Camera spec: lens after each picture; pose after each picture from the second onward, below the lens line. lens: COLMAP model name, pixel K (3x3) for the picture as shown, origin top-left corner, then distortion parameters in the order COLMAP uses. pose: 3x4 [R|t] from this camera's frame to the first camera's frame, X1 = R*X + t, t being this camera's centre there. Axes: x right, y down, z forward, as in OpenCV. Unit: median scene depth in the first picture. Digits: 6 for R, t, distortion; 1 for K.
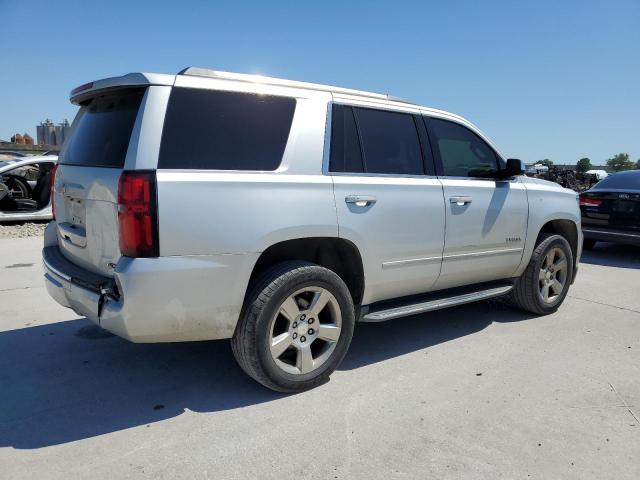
lens RADIAL K [[499.1, 0, 320.0], [0, 499.1, 240.0], [0, 0, 1]] dist [0.029657, -0.002838]
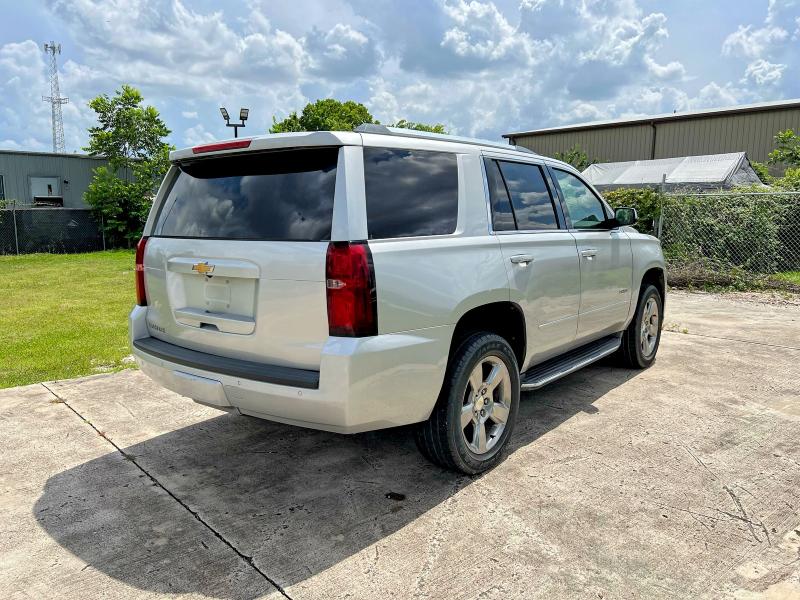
lens RADIAL K [[623.9, 0, 400.0], [0, 623.9, 300.0], [0, 0, 1]] dist [0.029657, -0.002838]
pose [[0.970123, -0.076696, 0.230171, -0.431298], [0.080252, 0.996756, -0.006113, -0.016020], [-0.228955, 0.024402, 0.973131, -0.088142]]
